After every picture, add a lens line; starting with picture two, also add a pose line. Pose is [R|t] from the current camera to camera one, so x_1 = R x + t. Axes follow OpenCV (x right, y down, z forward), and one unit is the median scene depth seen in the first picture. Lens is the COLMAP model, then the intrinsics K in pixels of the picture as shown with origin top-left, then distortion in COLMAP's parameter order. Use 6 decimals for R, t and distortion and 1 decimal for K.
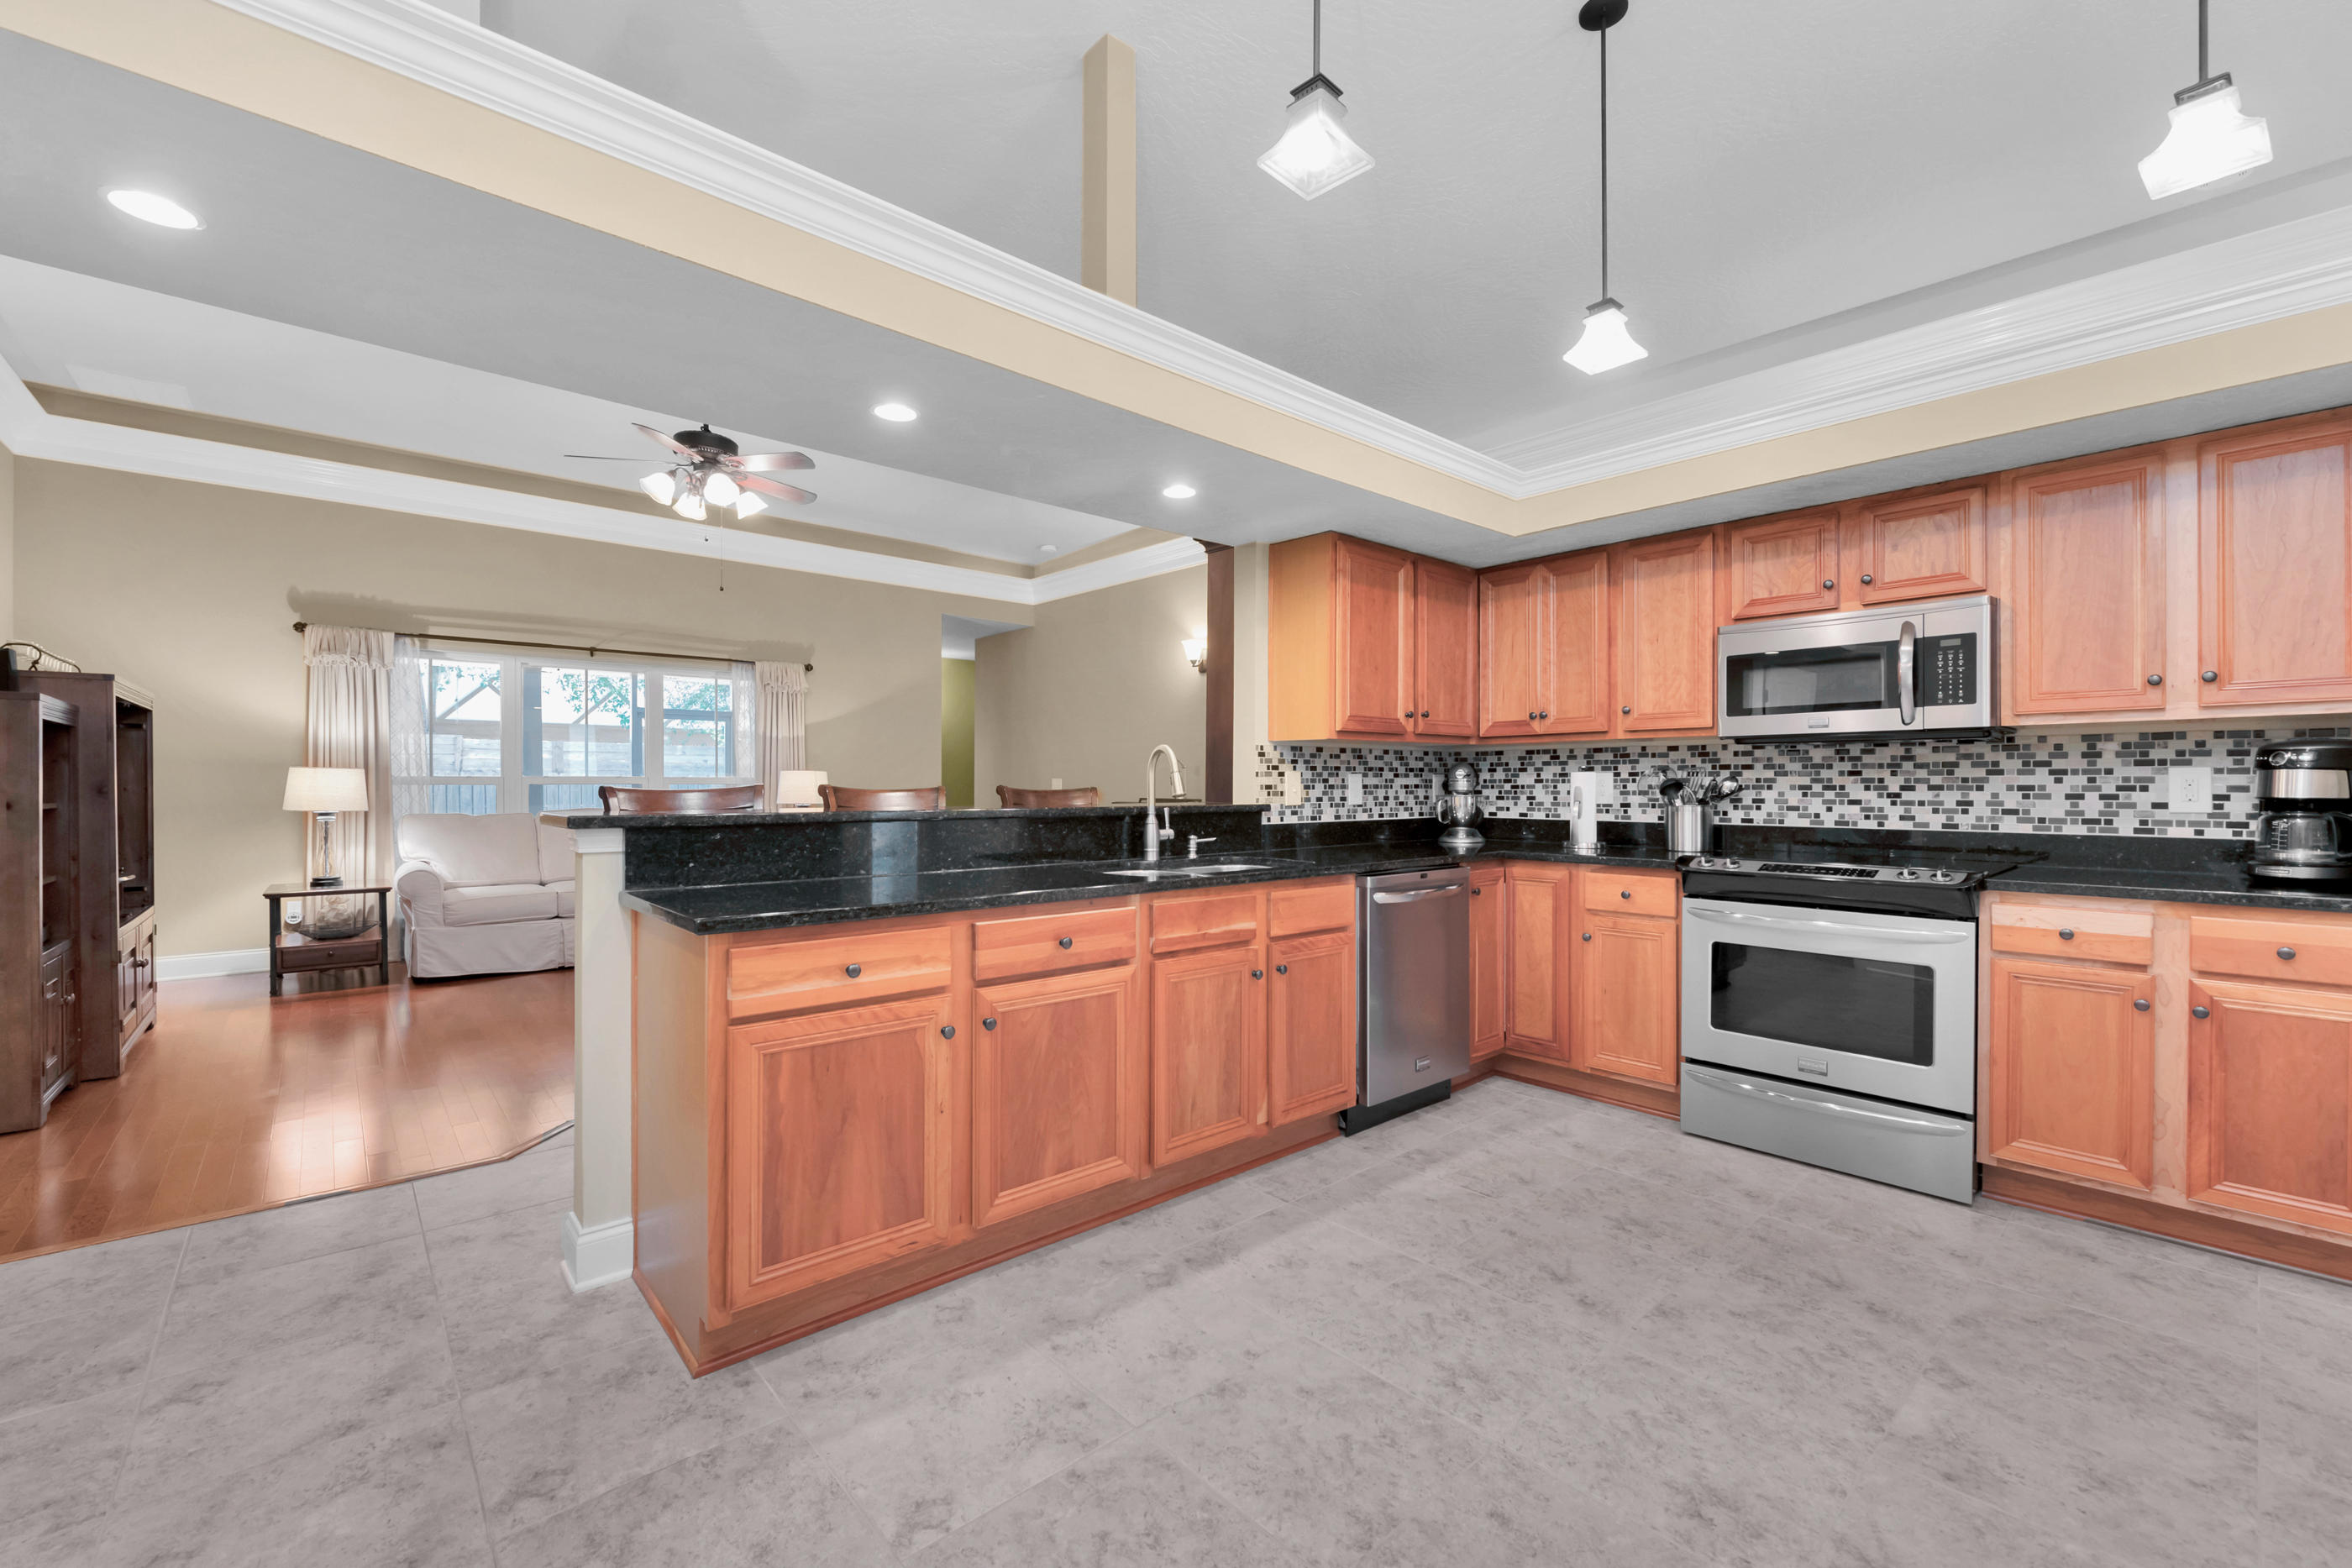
lens RADIAL K [[963.4, 0, 1180.0], [0, 963.4, 797.2], [0, 0, 1]] dist [0.001611, -0.003173]
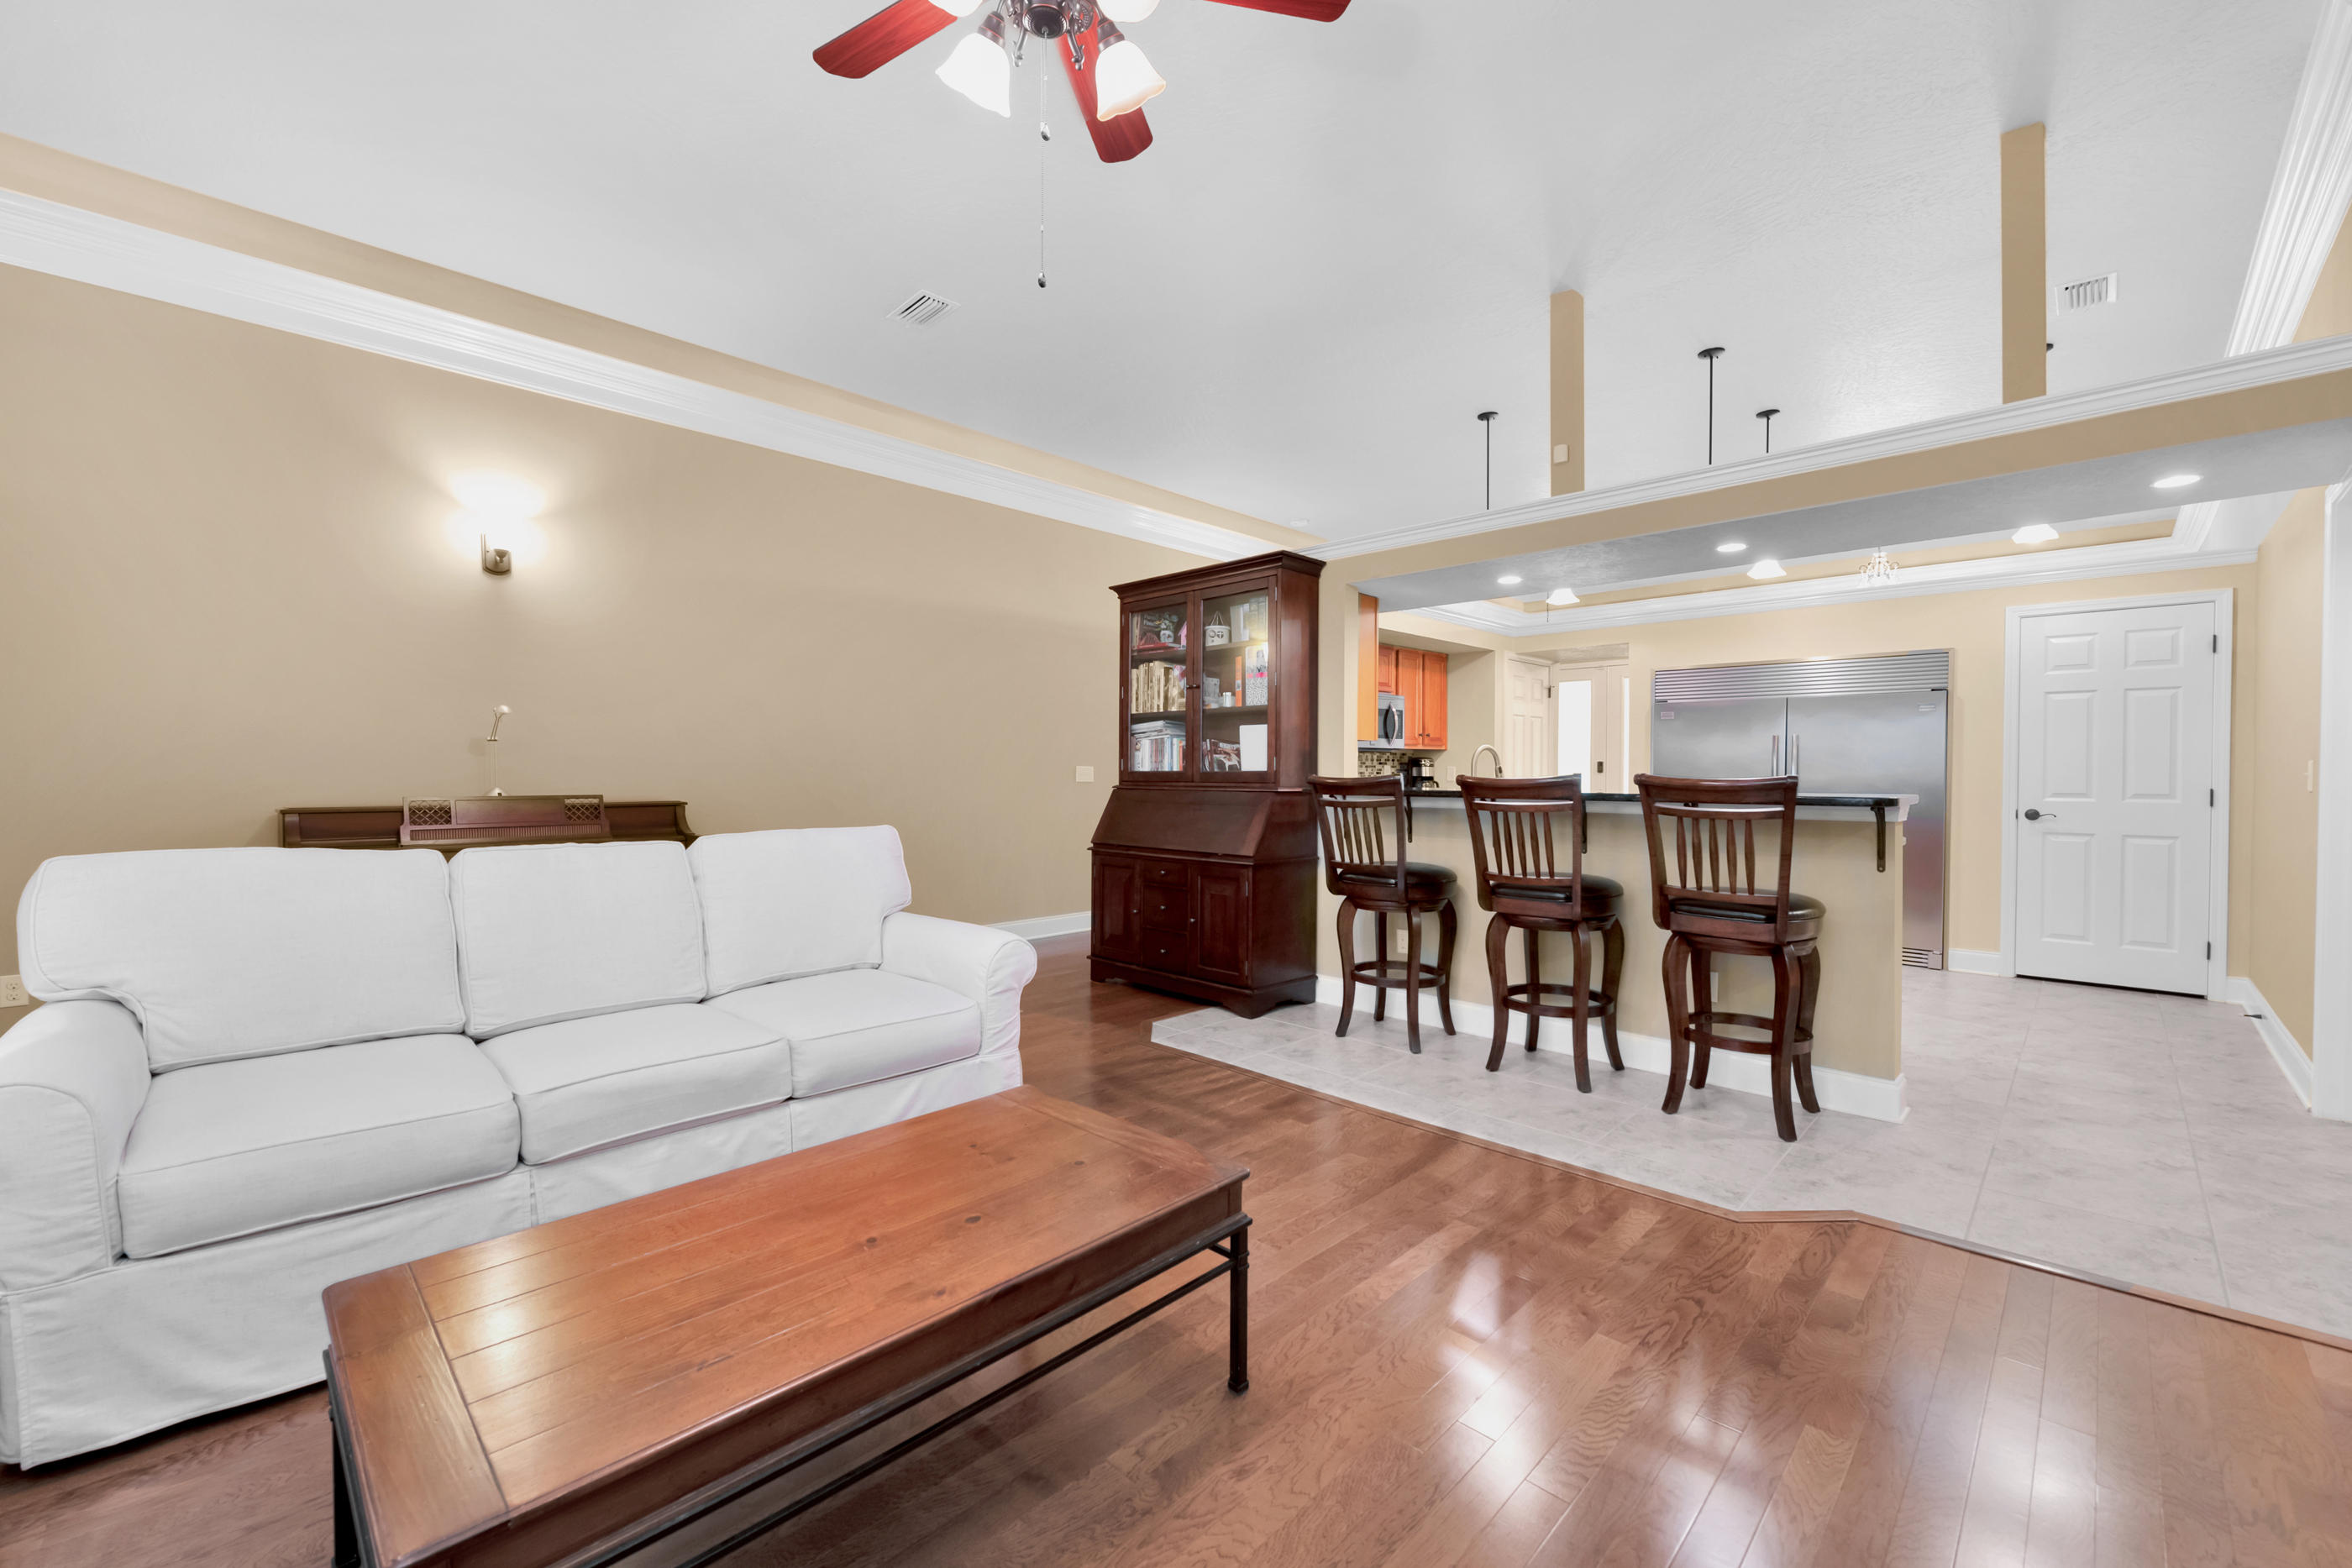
lens RADIAL K [[963.4, 0, 1187.8], [0, 963.4, 779.4], [0, 0, 1]] dist [0.001611, -0.003173]
pose [[-0.084372, -0.009477, 0.996389, -1.438460], [0.010937, 0.999886, 0.010437, -0.023470], [-0.996374, 0.011778, -0.084259, 1.590369]]
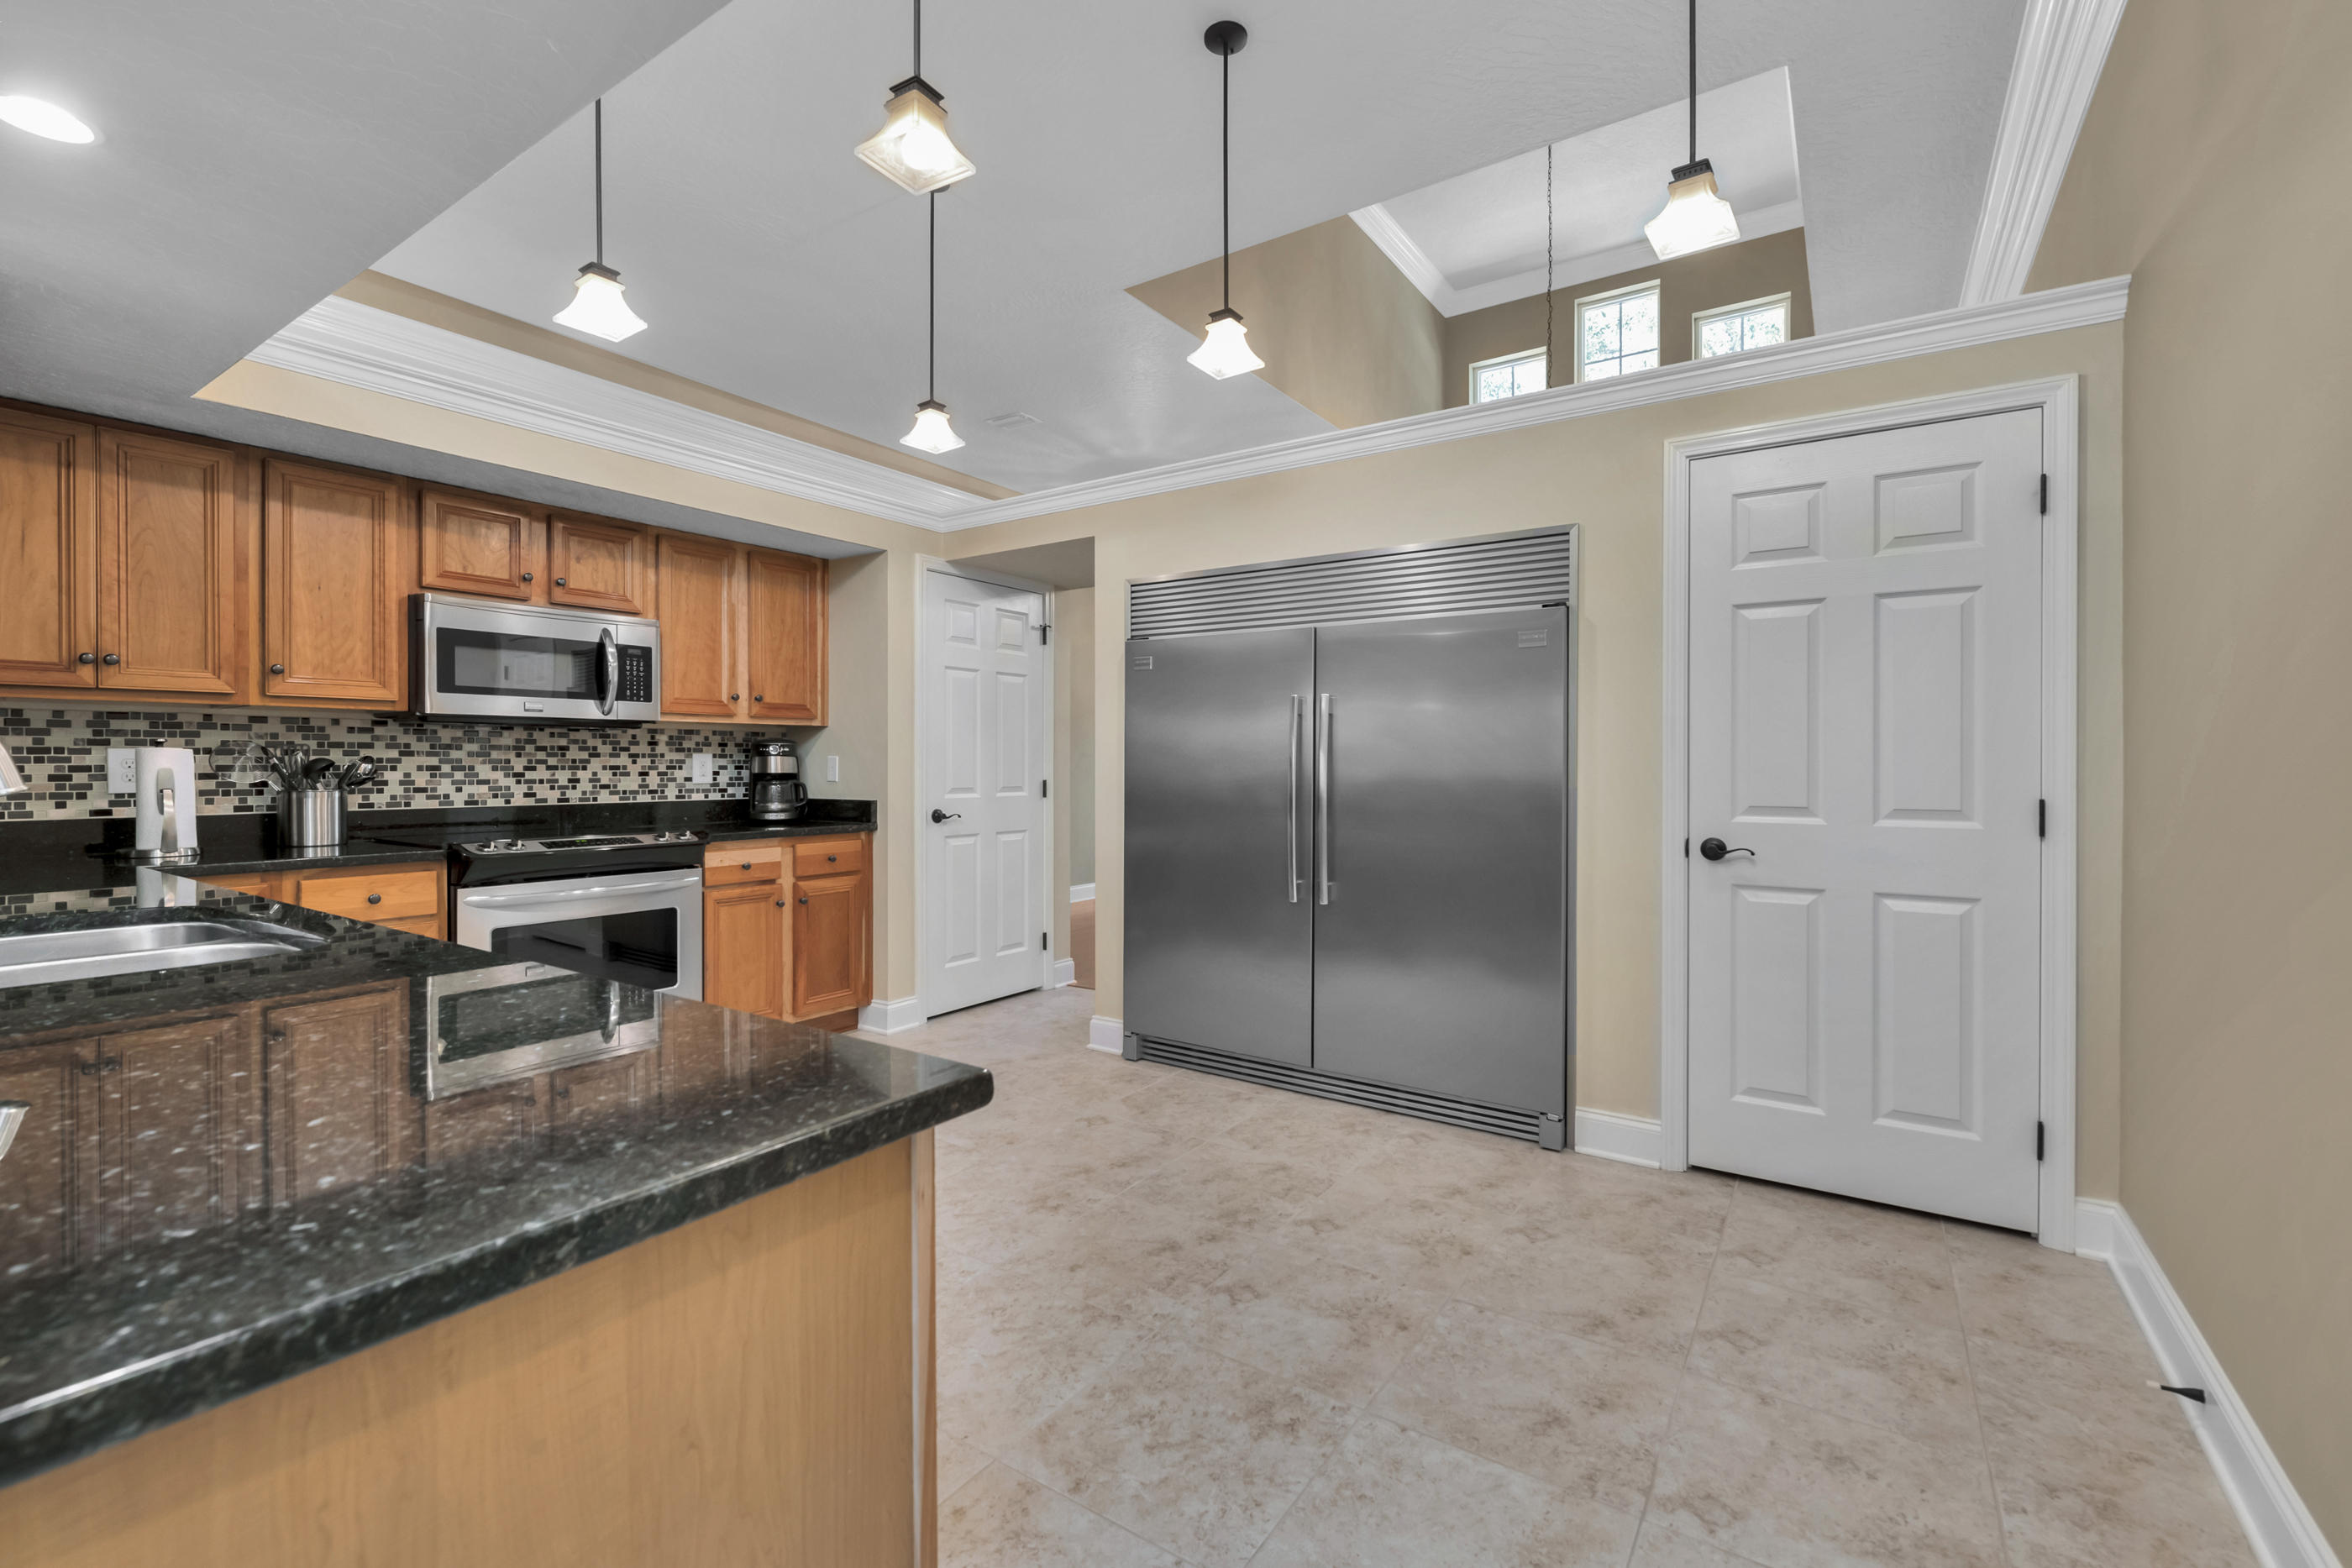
lens RADIAL K [[963.4, 0, 1172.7], [0, 963.4, 763.9], [0, 0, 1]] dist [0.001611, -0.003173]
pose [[-0.233163, 0.000685, 0.972437, -0.542231], [0.011588, 0.999931, 0.002074, -0.008745], [-0.972369, 0.011752, -0.233155, 0.573023]]
